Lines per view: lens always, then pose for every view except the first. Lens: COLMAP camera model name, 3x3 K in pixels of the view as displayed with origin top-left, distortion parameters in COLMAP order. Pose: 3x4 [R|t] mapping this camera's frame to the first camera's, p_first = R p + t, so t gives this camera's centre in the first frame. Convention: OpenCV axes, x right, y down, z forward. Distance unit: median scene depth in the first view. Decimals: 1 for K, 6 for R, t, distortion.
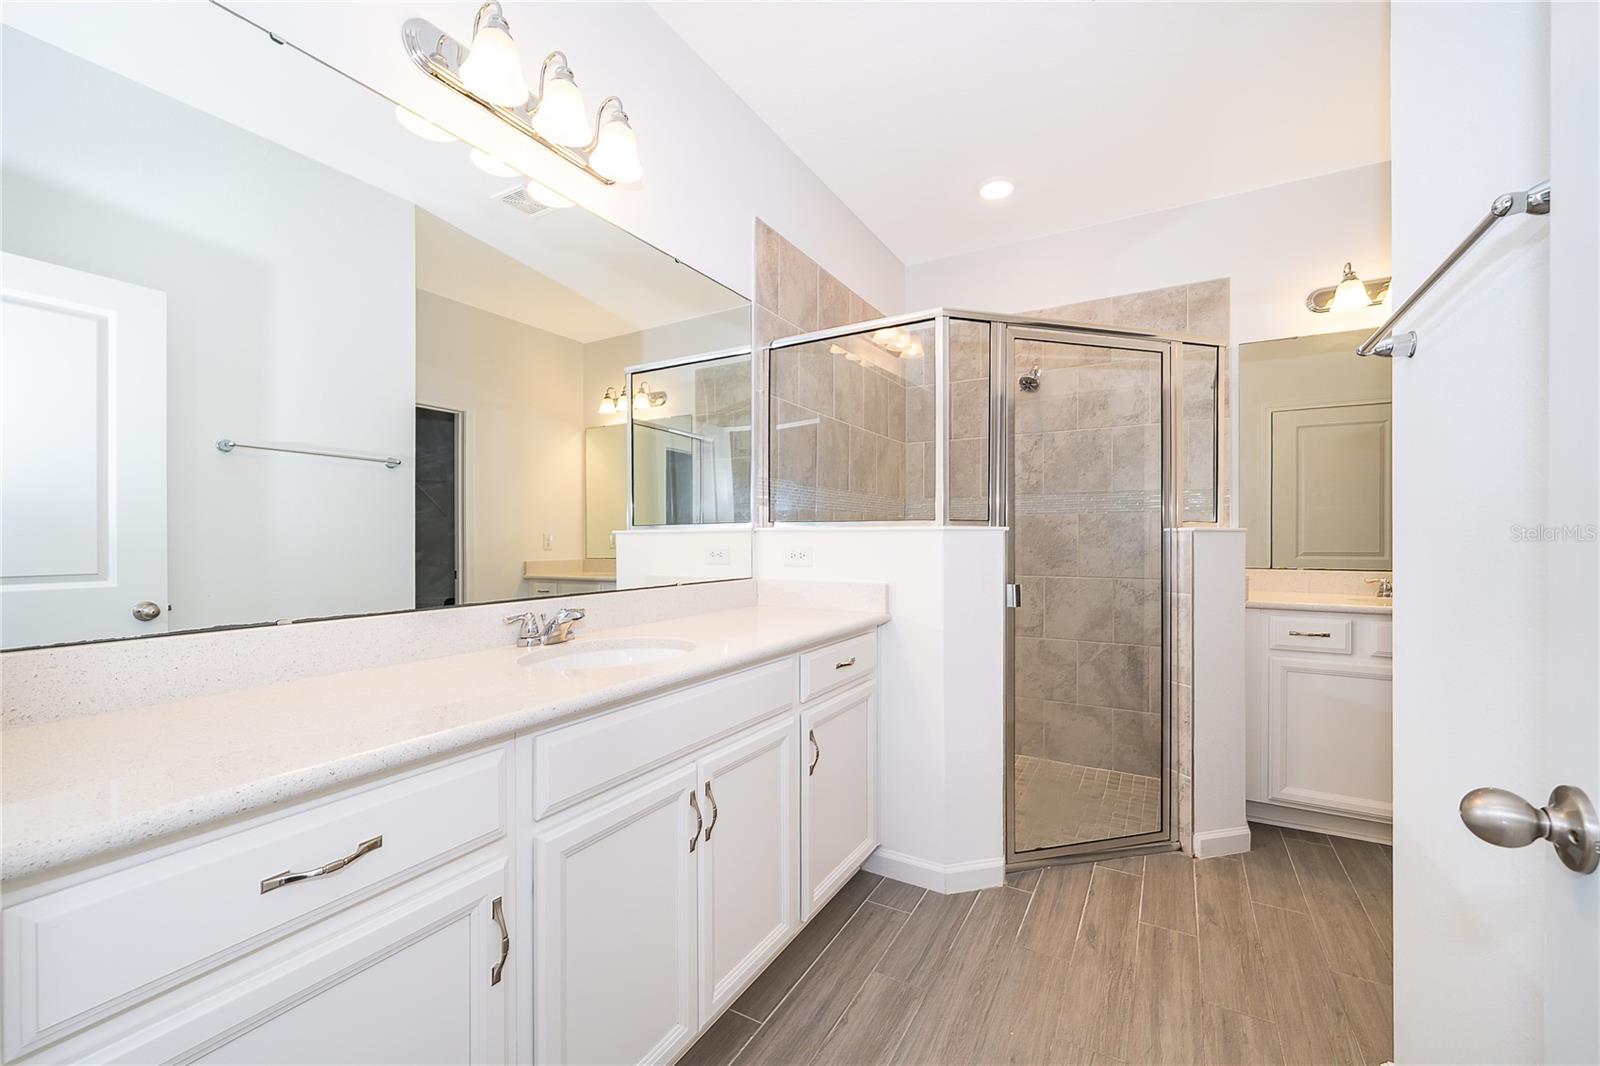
lens RADIAL K [[641.6, 0, 793.2], [0, 641.6, 528.4], [0, 0, 1]] dist [-0.001304, 0.000012]
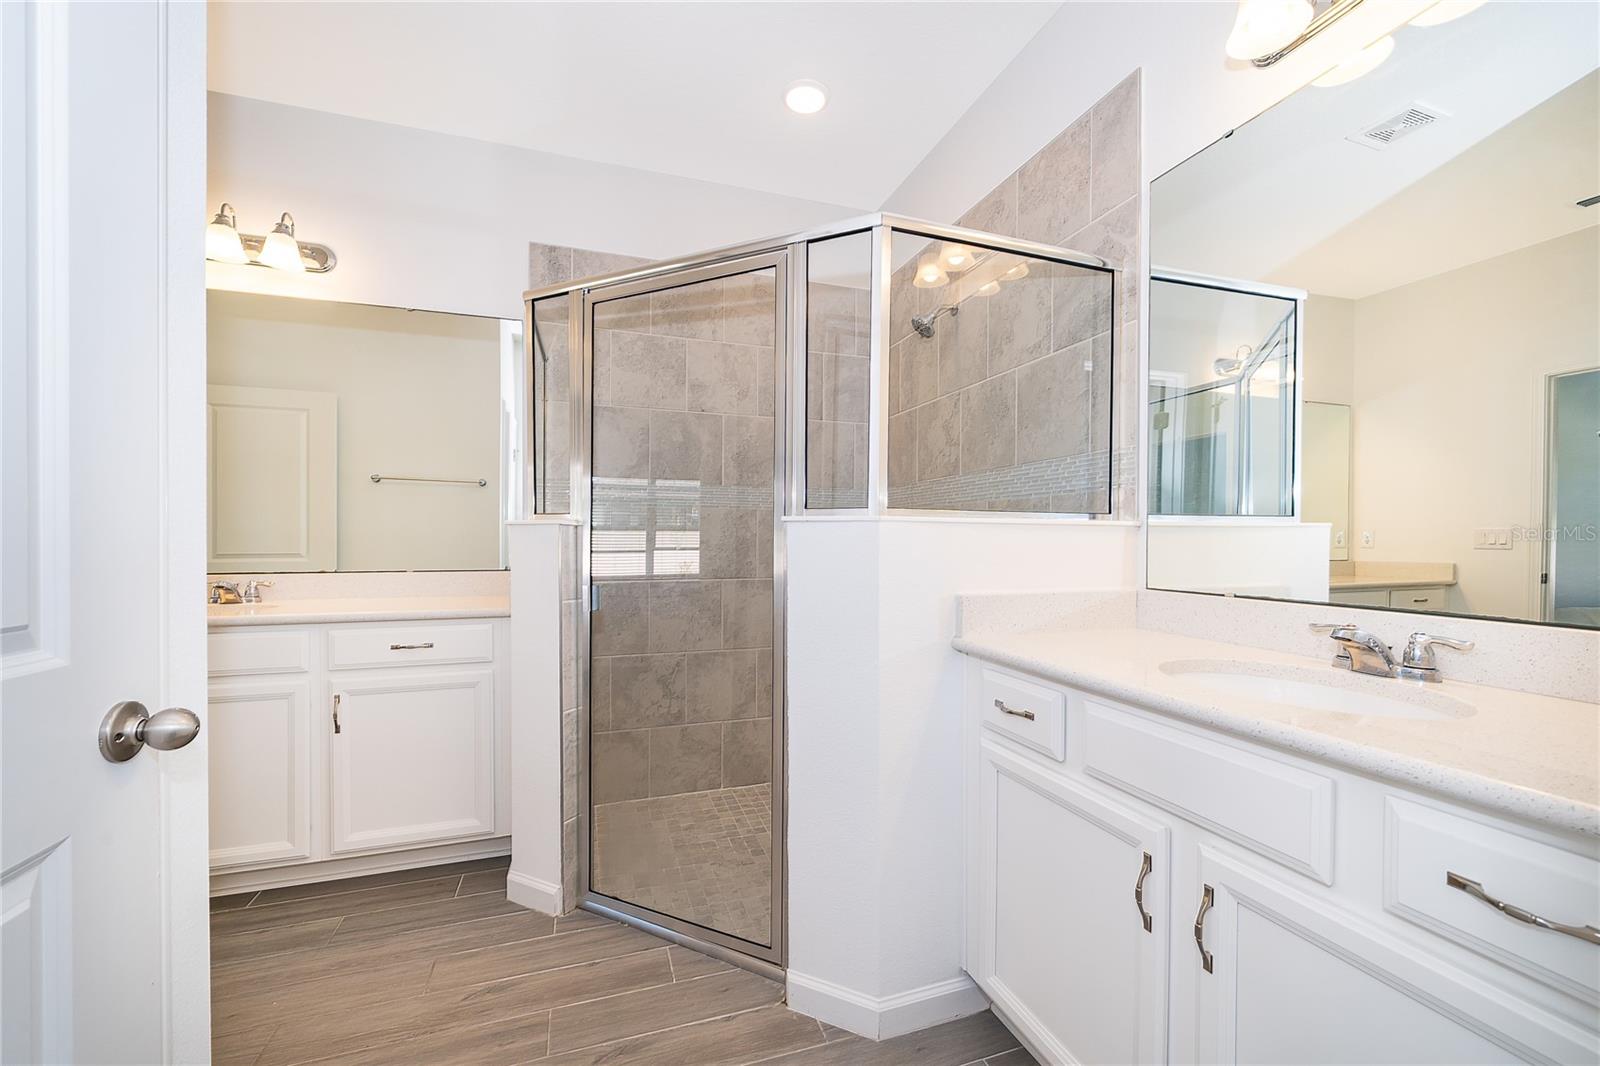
lens RADIAL K [[641.6, 0, 810.8], [0, 641.6, 536.2], [0, 0, 1]] dist [-0.001304, 0.000012]
pose [[0.756590, -0.000167, -0.653890, 0.844946], [0.007386, 0.999938, 0.008290, 0.010201], [0.653848, -0.011101, 0.756545, 0.393044]]
